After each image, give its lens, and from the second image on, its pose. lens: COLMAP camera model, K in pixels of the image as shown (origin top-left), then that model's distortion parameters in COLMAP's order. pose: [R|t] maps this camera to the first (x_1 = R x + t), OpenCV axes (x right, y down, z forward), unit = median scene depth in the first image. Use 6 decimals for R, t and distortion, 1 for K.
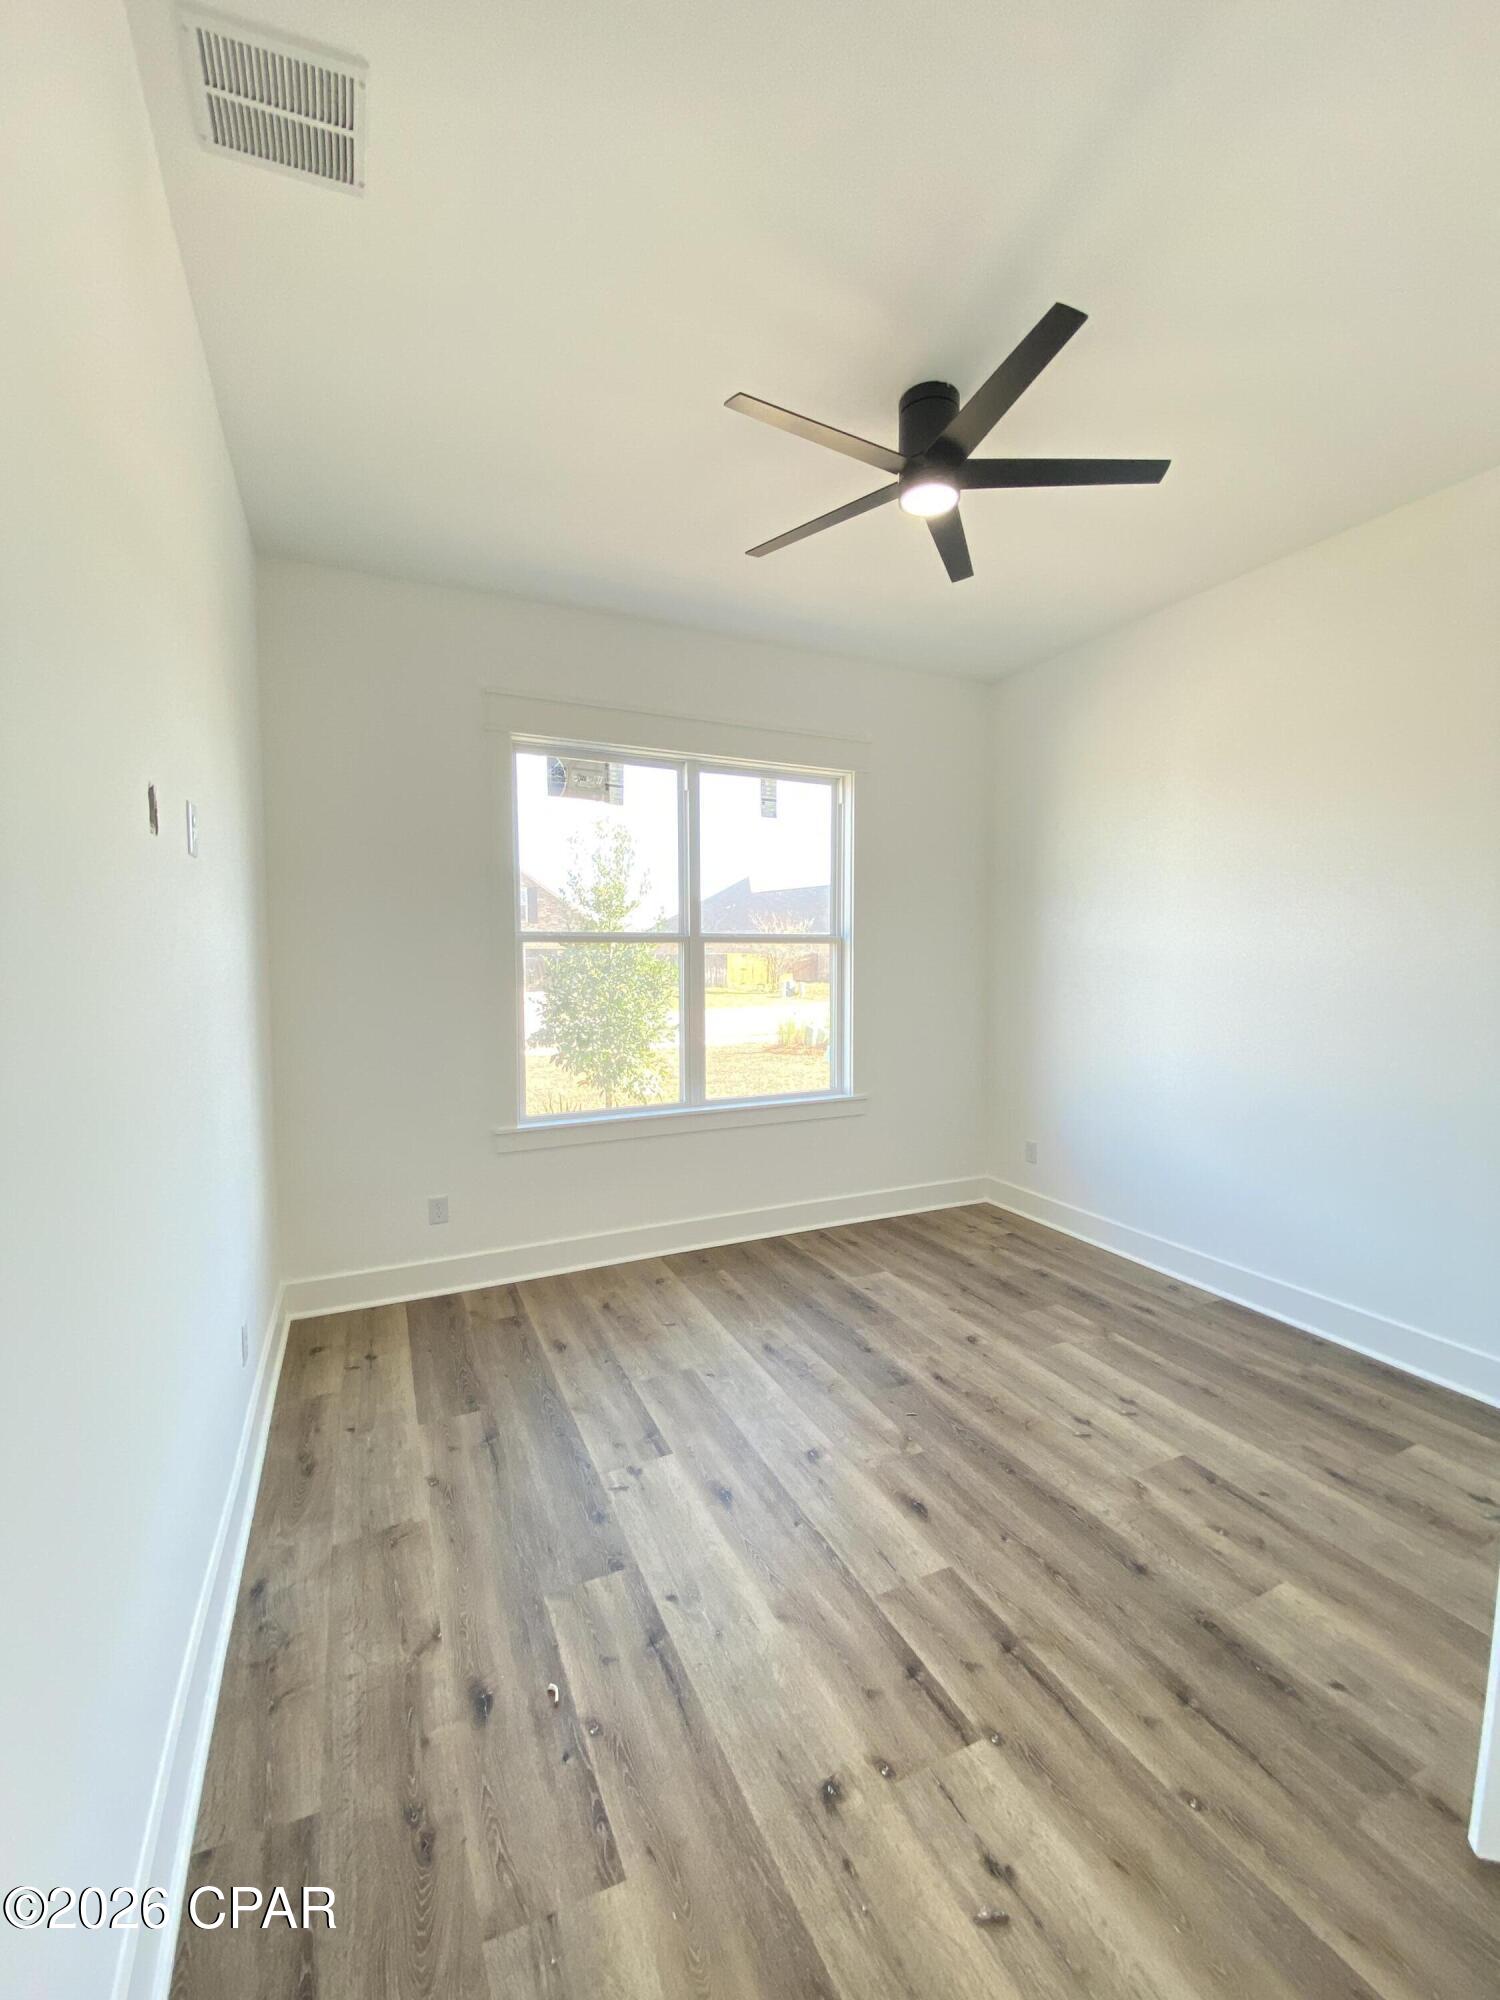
lens RADIAL K [[807.4, 0, 764.6], [0, 807.4, 987.3], [0, 0, 1]] dist [0.010897, -0.012434]
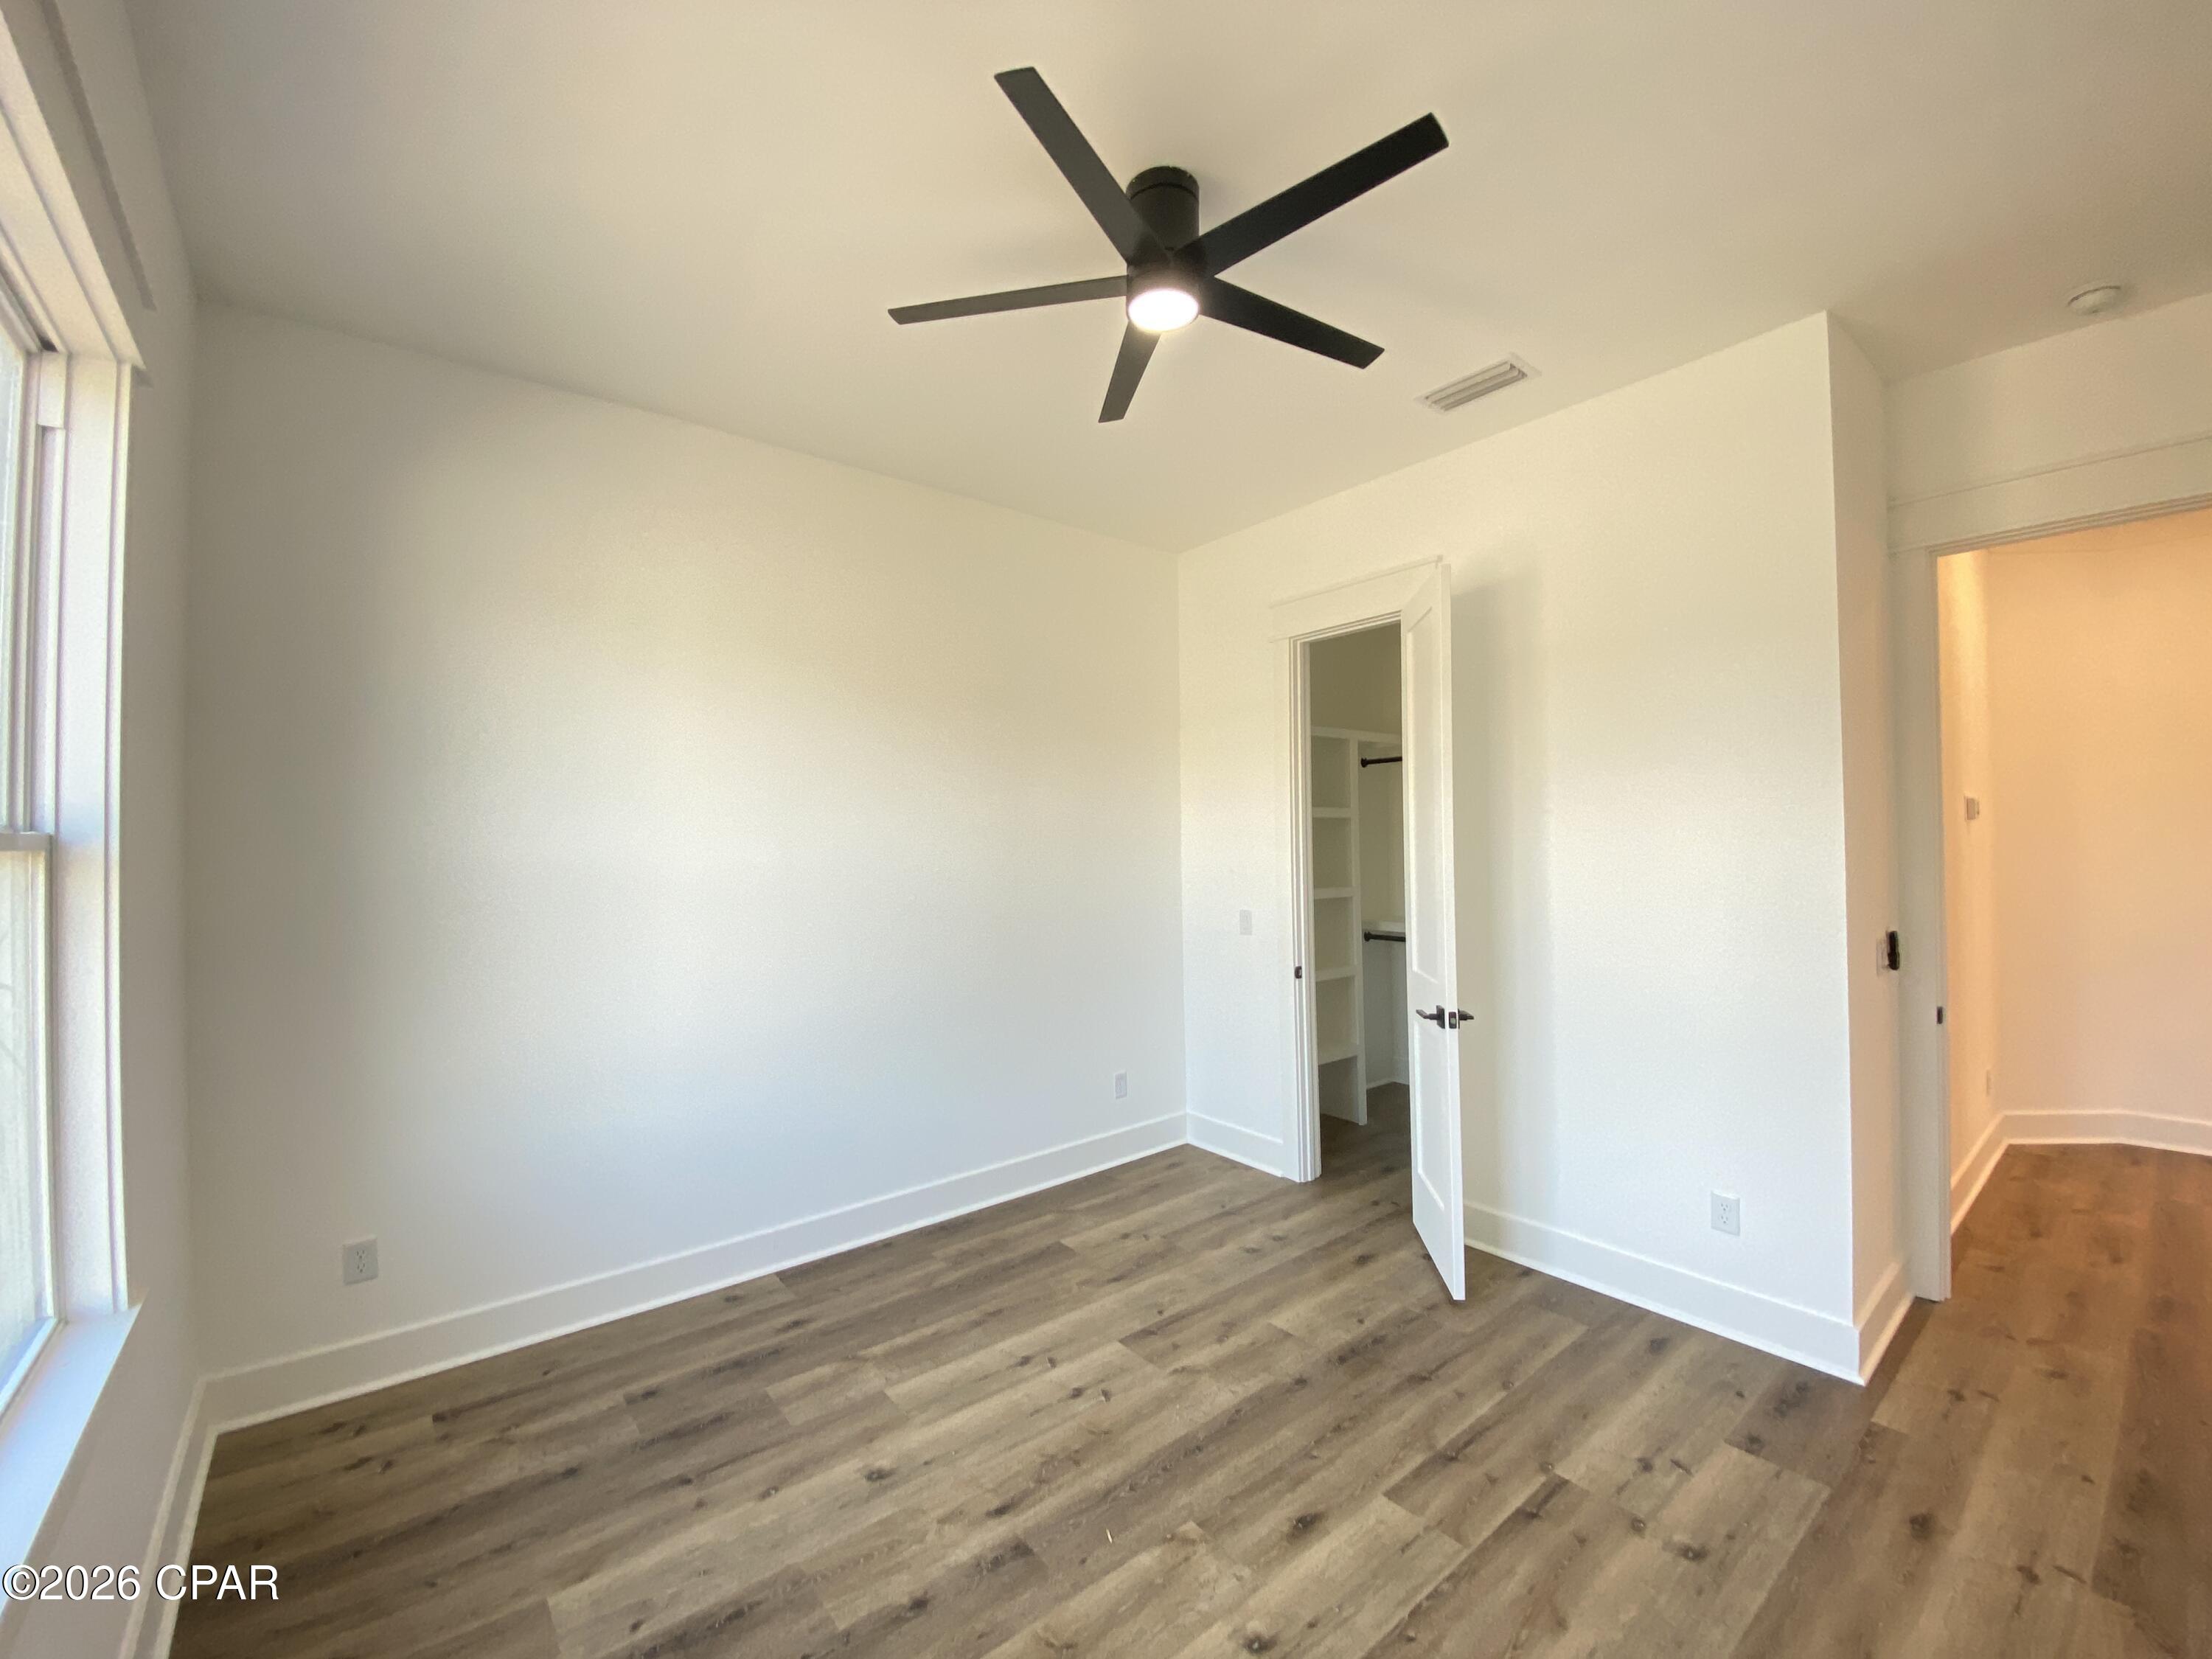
lens RADIAL K [[893.0, 0, 1104.5], [0, 893.0, 829.8], [0, 0, 1]] dist [0.010897, -0.012434]
pose [[-0.212120, 0.015911, 0.977114, -0.575501], [0.053635, 0.998550, -0.004617, -0.072461], [-0.975771, 0.051428, -0.212666, 1.137909]]
